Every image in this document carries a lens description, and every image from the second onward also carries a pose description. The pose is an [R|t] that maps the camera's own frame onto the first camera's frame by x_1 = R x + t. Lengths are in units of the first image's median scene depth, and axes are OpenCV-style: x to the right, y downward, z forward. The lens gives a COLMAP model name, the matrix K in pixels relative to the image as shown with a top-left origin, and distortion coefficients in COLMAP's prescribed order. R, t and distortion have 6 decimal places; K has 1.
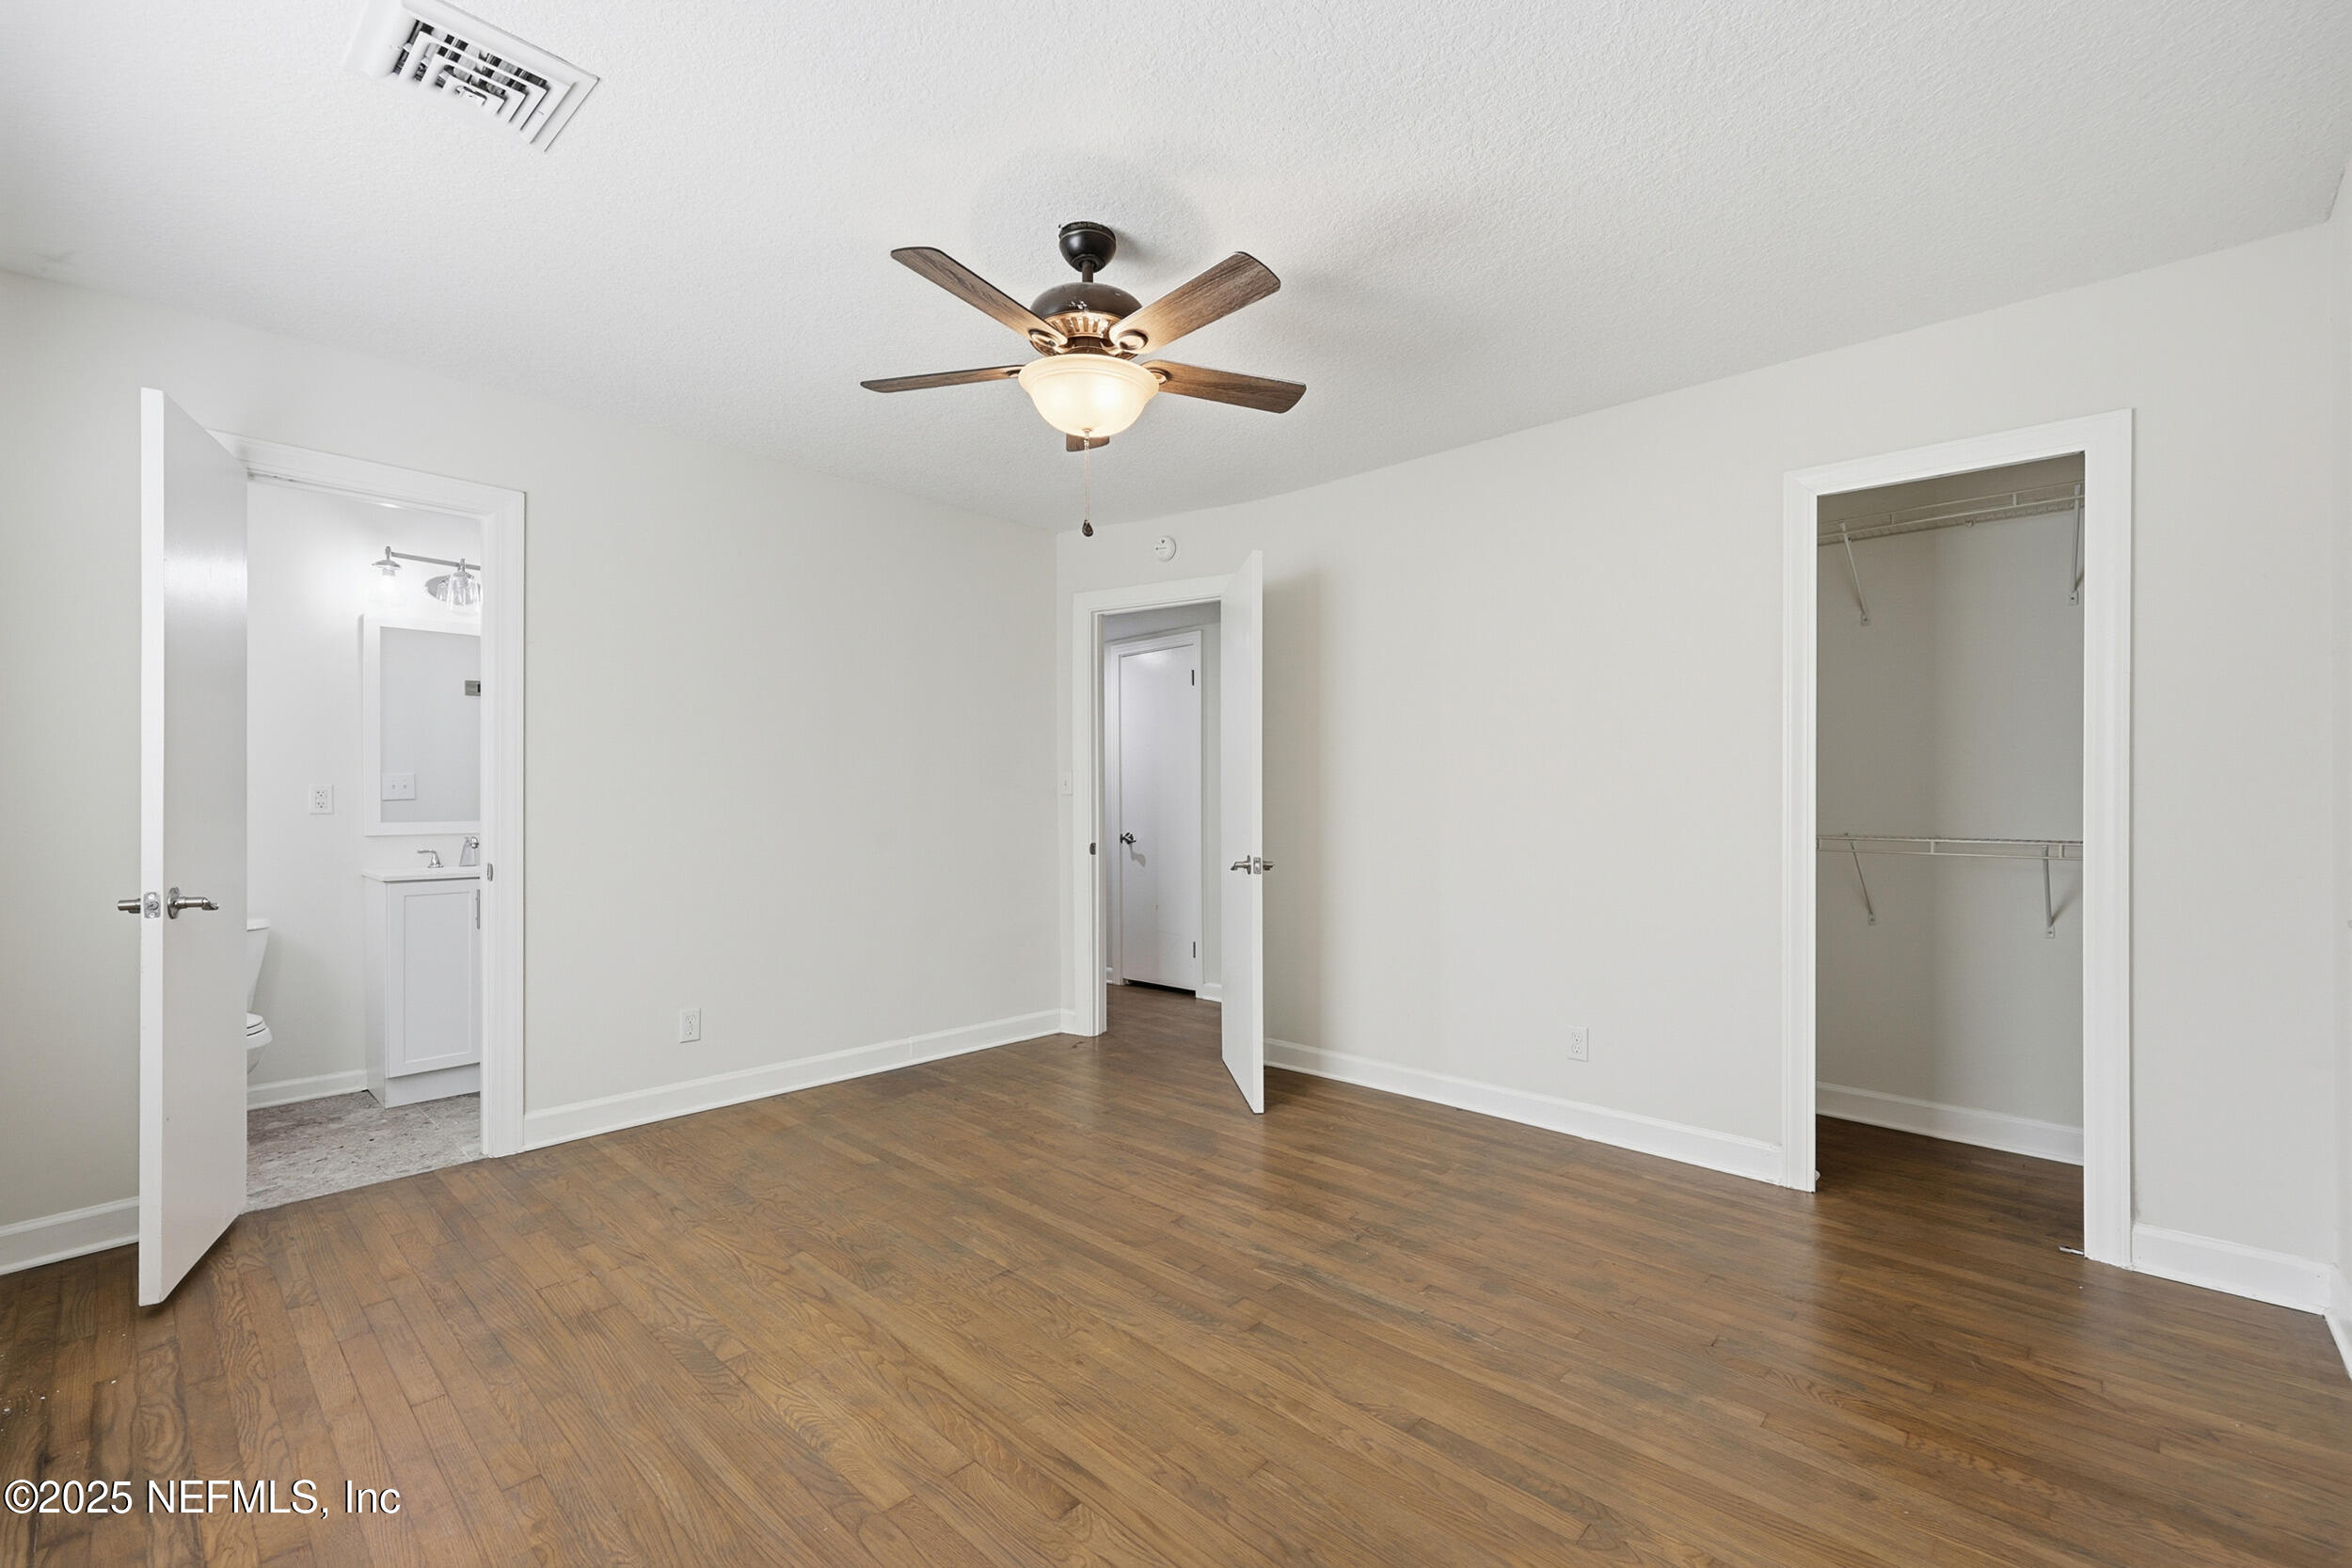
lens RADIAL K [[988.1, 0, 1178.0], [0, 988.1, 807.2], [0, 0, 1]] dist [0.001592, 0.000189]
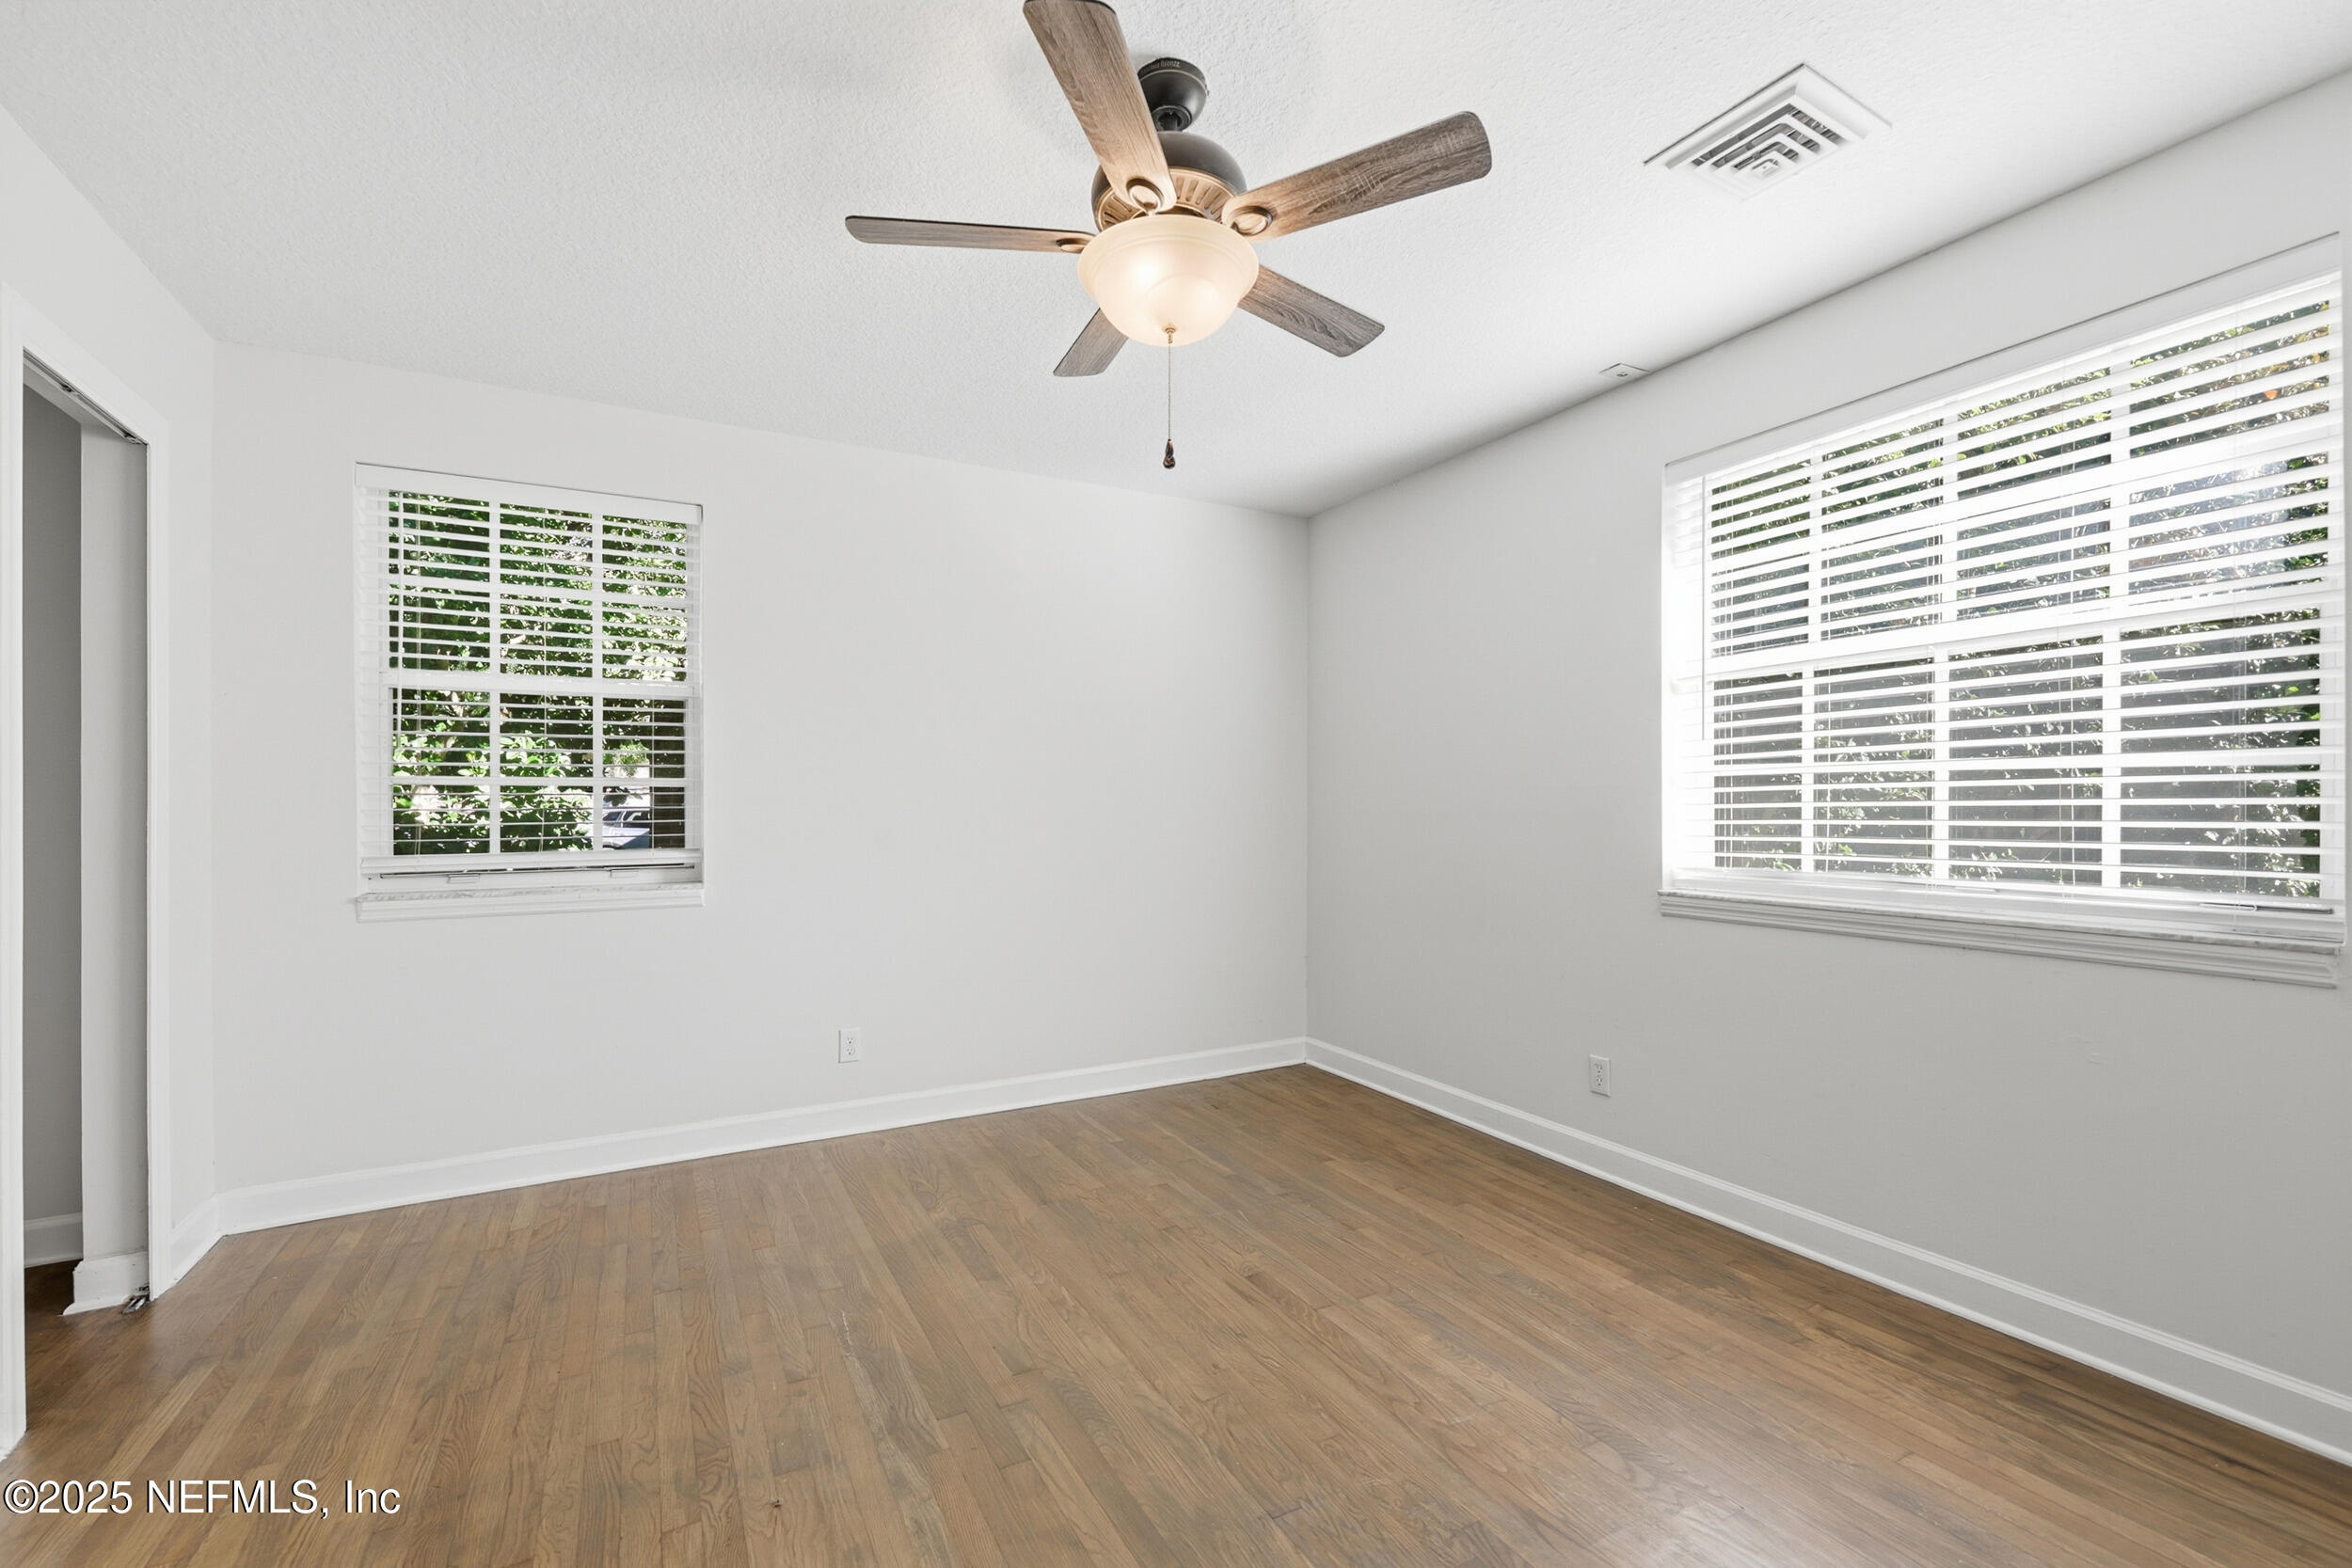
lens RADIAL K [[988.1, 0, 1162.4], [0, 988.1, 781.0], [0, 0, 1]] dist [0.001592, 0.000189]
pose [[-0.943787, 0.014588, 0.330232, -0.381694], [0.008689, 0.999775, -0.019334, -0.018421], [-0.330440, -0.015378, -0.943702, 1.932908]]
